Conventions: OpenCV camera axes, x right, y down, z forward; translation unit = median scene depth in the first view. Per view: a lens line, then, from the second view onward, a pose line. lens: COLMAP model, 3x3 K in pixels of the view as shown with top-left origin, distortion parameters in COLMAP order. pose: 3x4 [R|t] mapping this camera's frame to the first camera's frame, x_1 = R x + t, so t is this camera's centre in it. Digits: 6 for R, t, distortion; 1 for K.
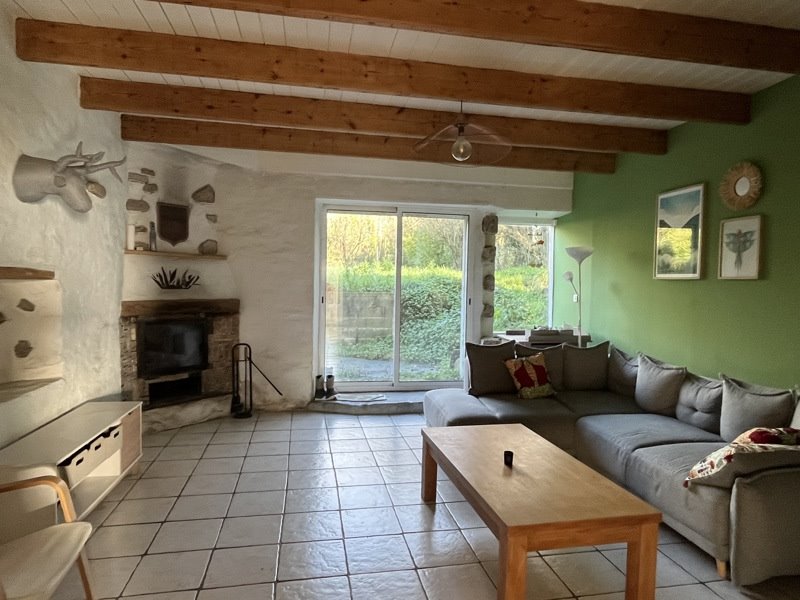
lens RADIAL K [[489.1, 0, 399.6], [0, 489.1, 301.2], [0, 0, 1]] dist [-0.001604, -0.000940]
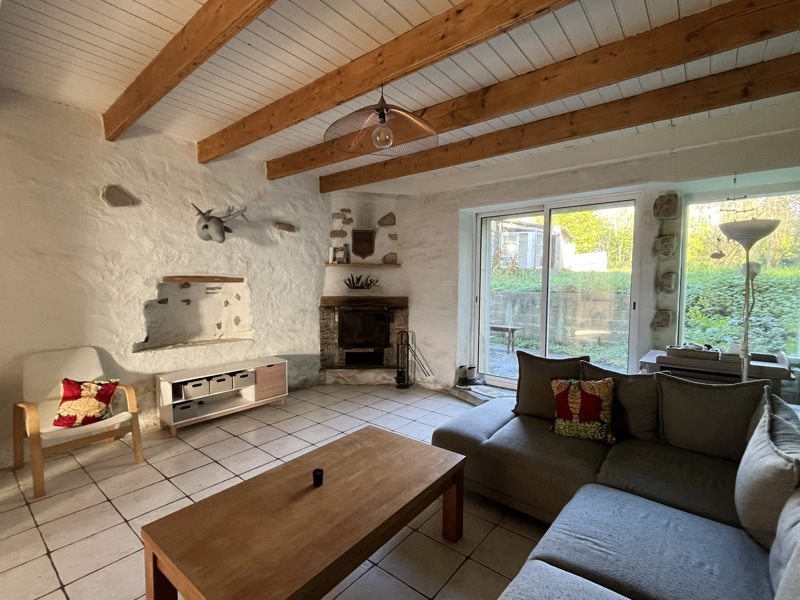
lens RADIAL K [[374.9, 0, 400.1], [0, 374.9, 300.0], [0, 0, 1]] dist [0.002579, -0.000145]
pose [[0.646164, 0.023840, -0.762826, 0.462292], [-0.026372, 0.999613, 0.008901, -0.005260], [0.762743, 0.014366, 0.646542, 0.375331]]
